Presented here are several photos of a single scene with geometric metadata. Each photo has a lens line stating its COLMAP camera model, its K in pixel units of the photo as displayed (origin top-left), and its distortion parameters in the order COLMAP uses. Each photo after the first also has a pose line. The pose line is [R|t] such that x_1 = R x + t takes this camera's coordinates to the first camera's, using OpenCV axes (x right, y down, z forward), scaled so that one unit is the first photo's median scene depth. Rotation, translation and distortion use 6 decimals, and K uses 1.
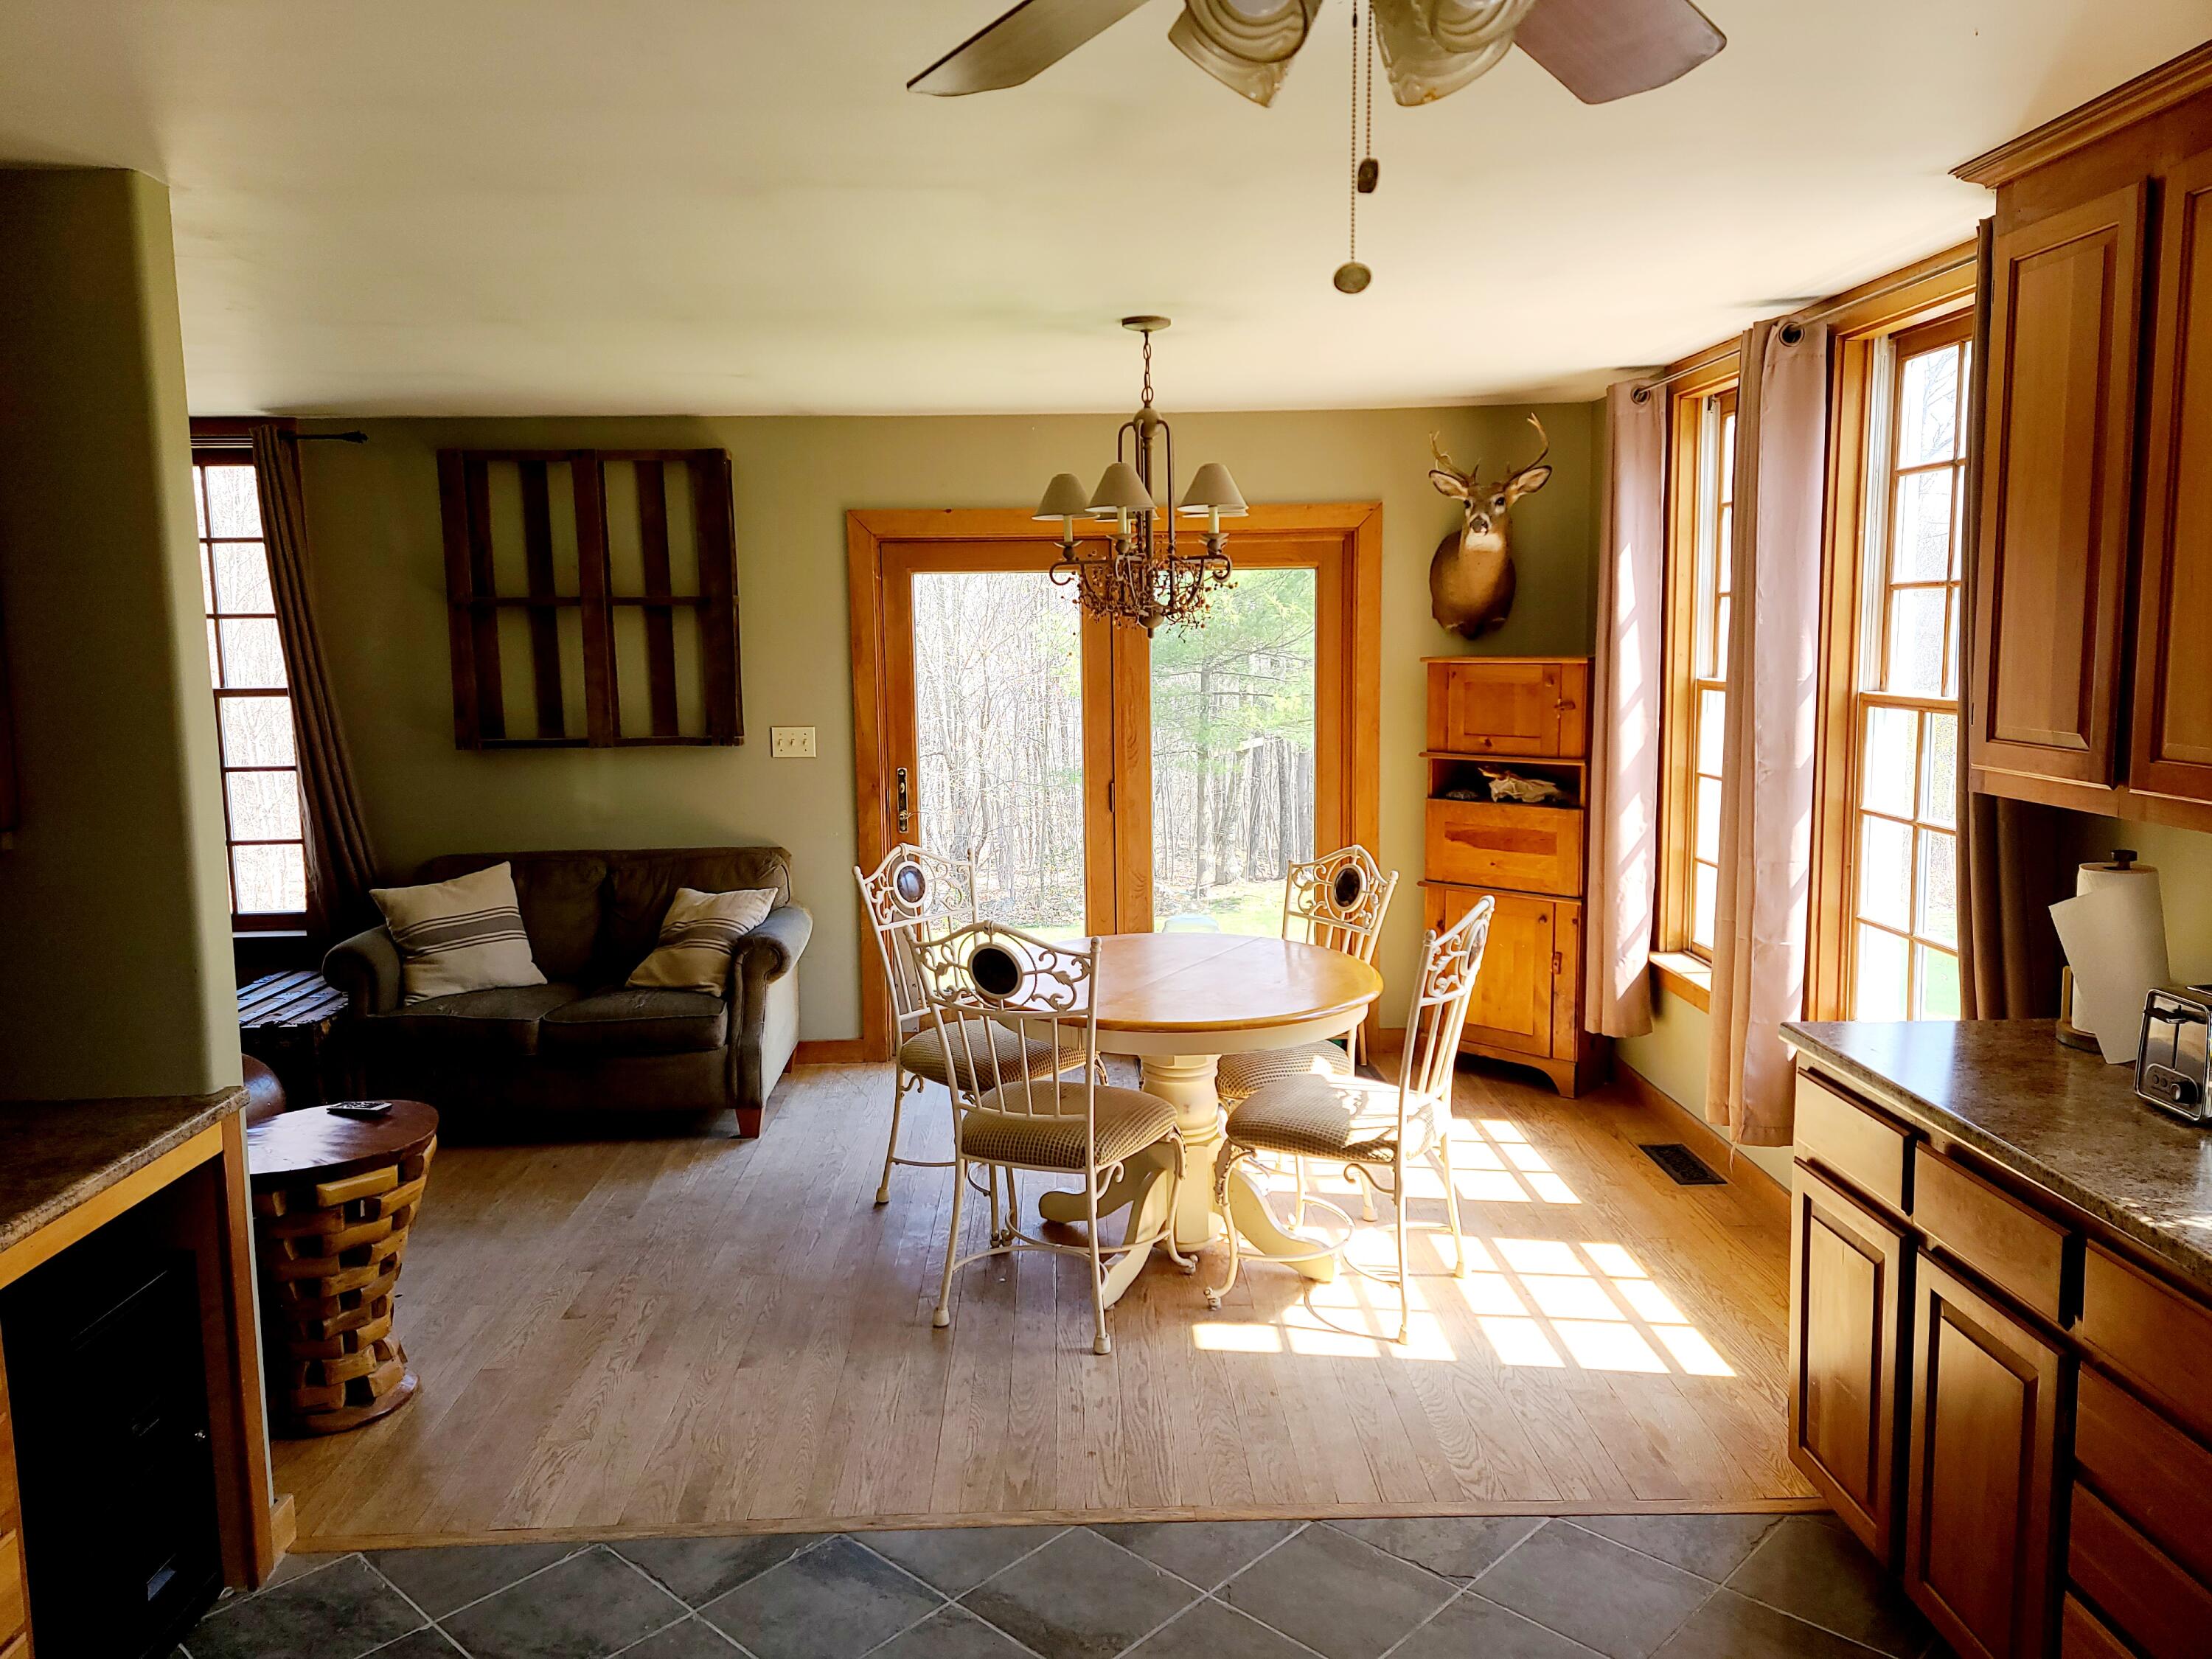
lens RADIAL K [[1592.8, 0, 1098.0], [0, 1592.8, 813.9], [0, 0, 1]] dist [0.076358, -0.031950]
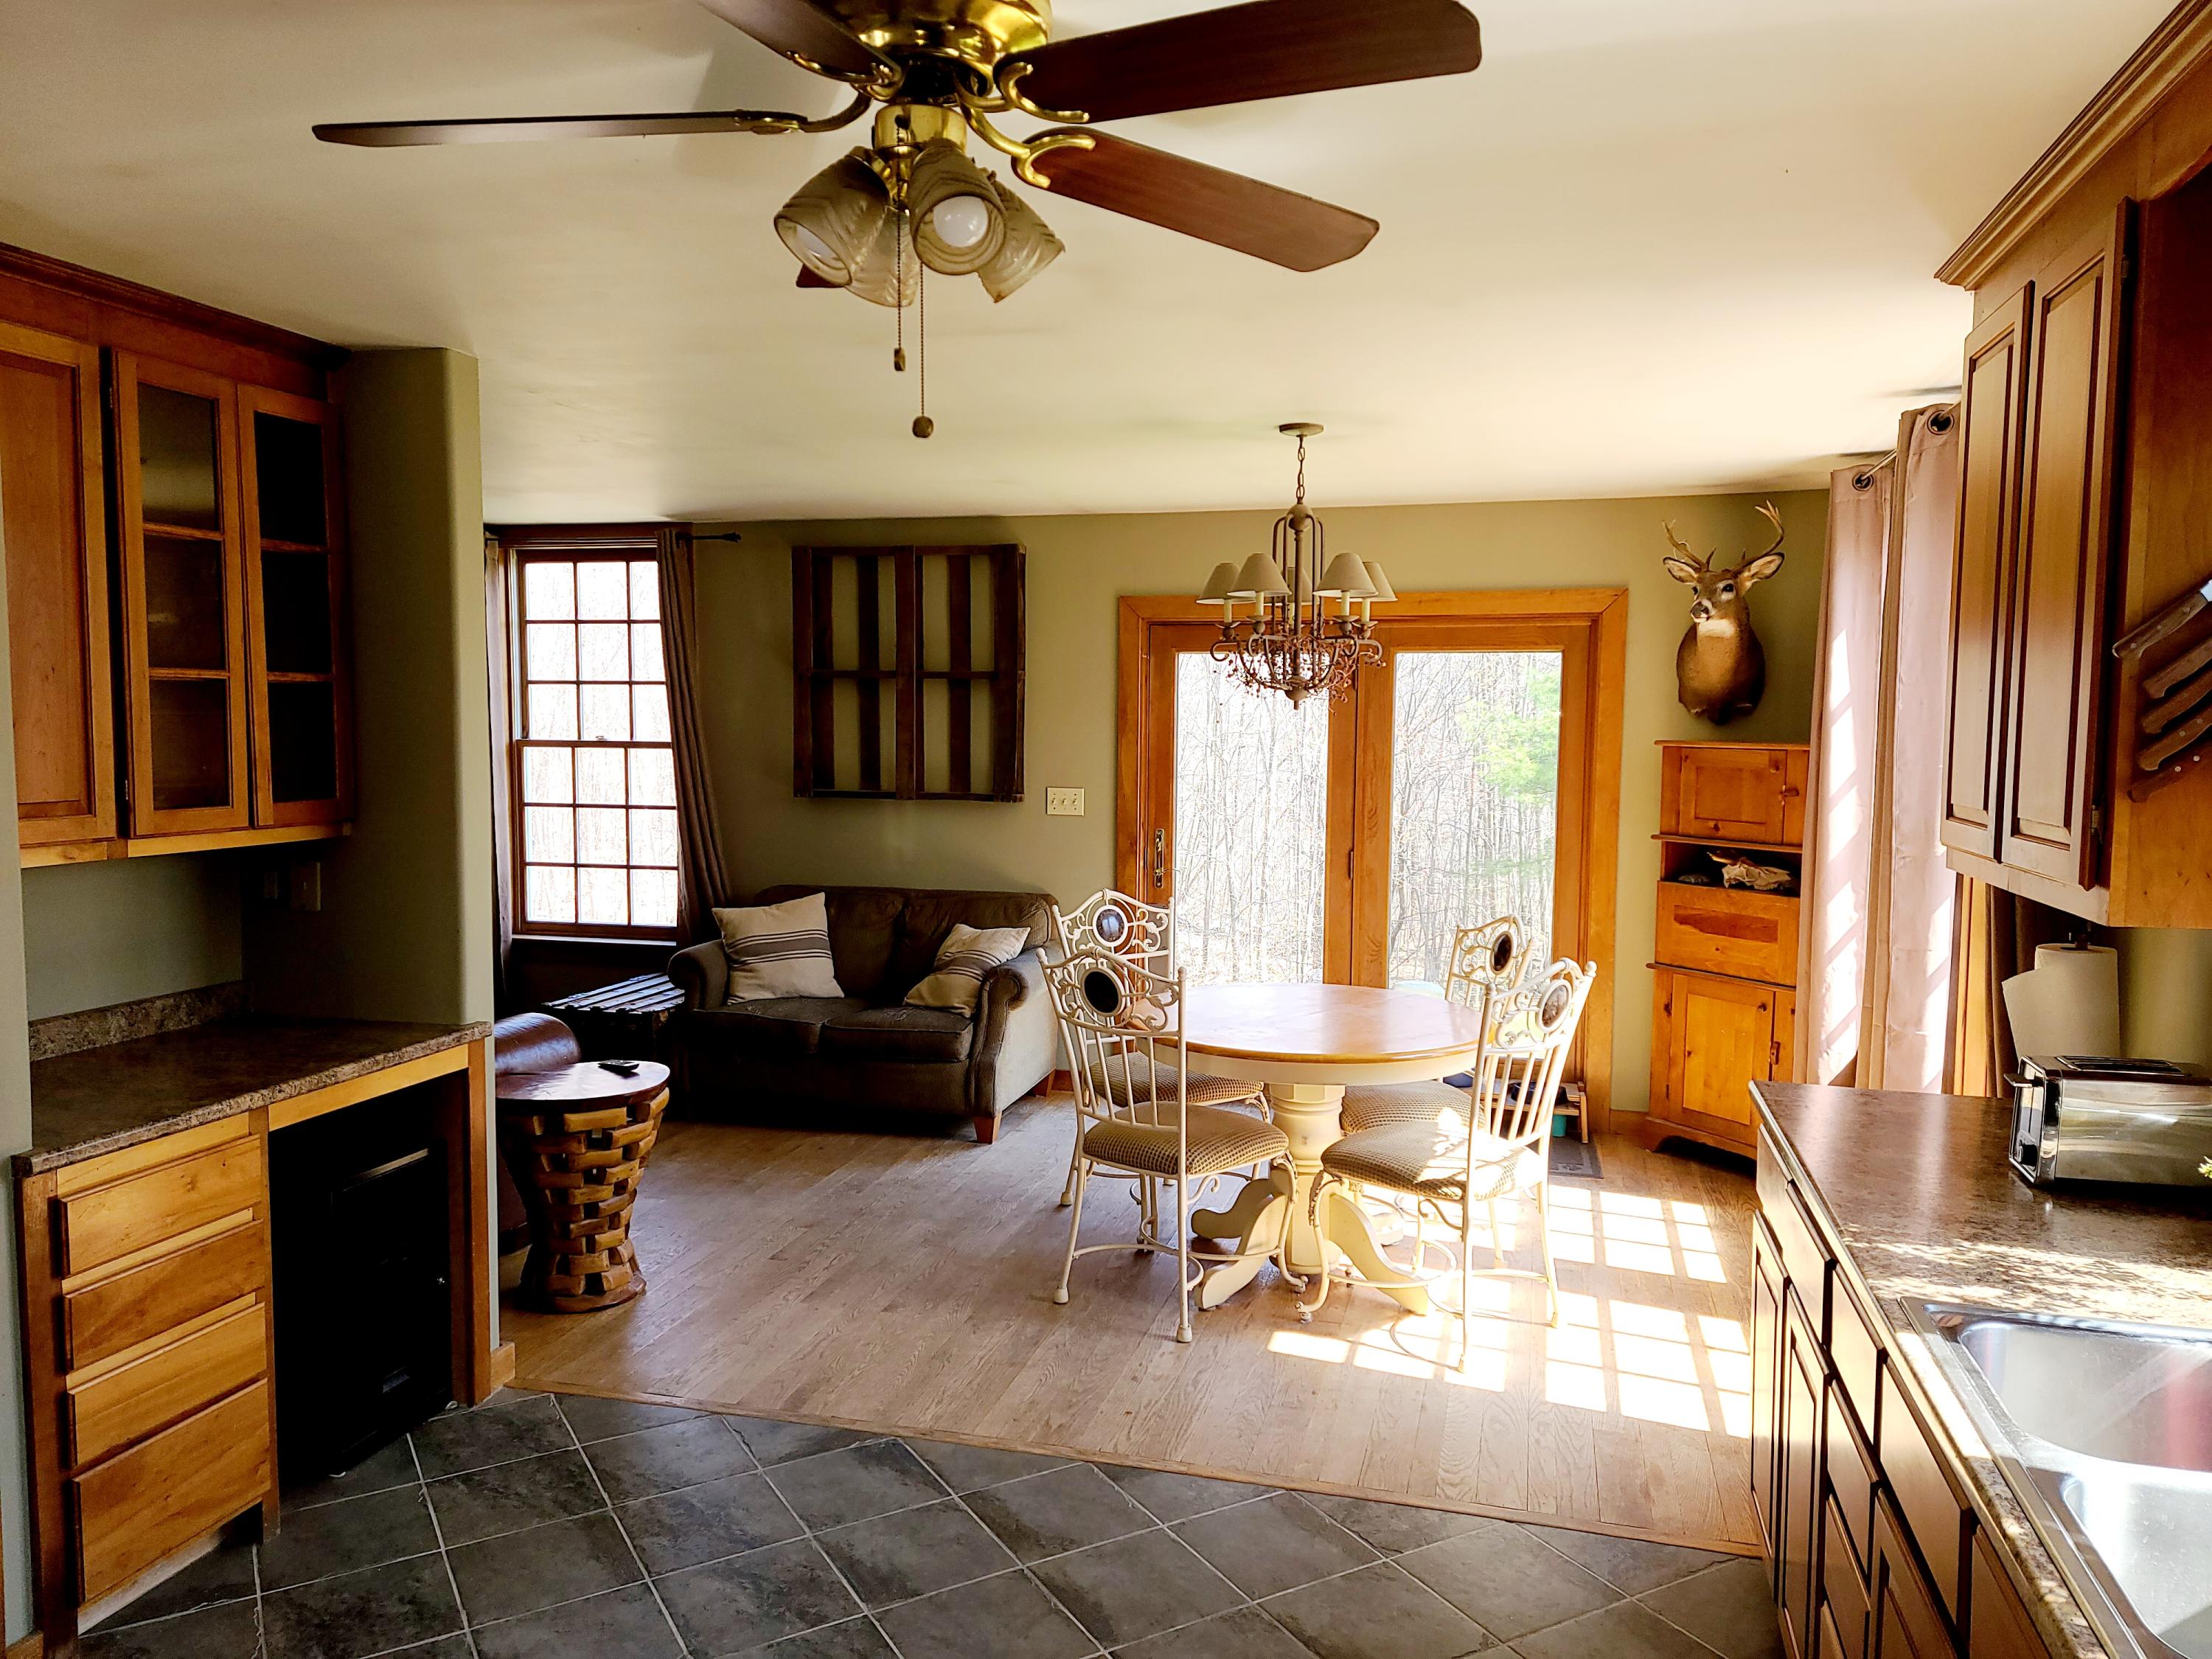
lens RADIAL K [[1592.8, 0, 1119.7], [0, 1592.8, 840.0], [0, 0, 1]] dist [0.076358, -0.031950]
pose [[0.959853, 0.045120, -0.276850, 0.200020], [-0.055612, 0.997997, -0.030162, 0.017617], [0.274934, 0.044347, 0.960440, -0.081267]]
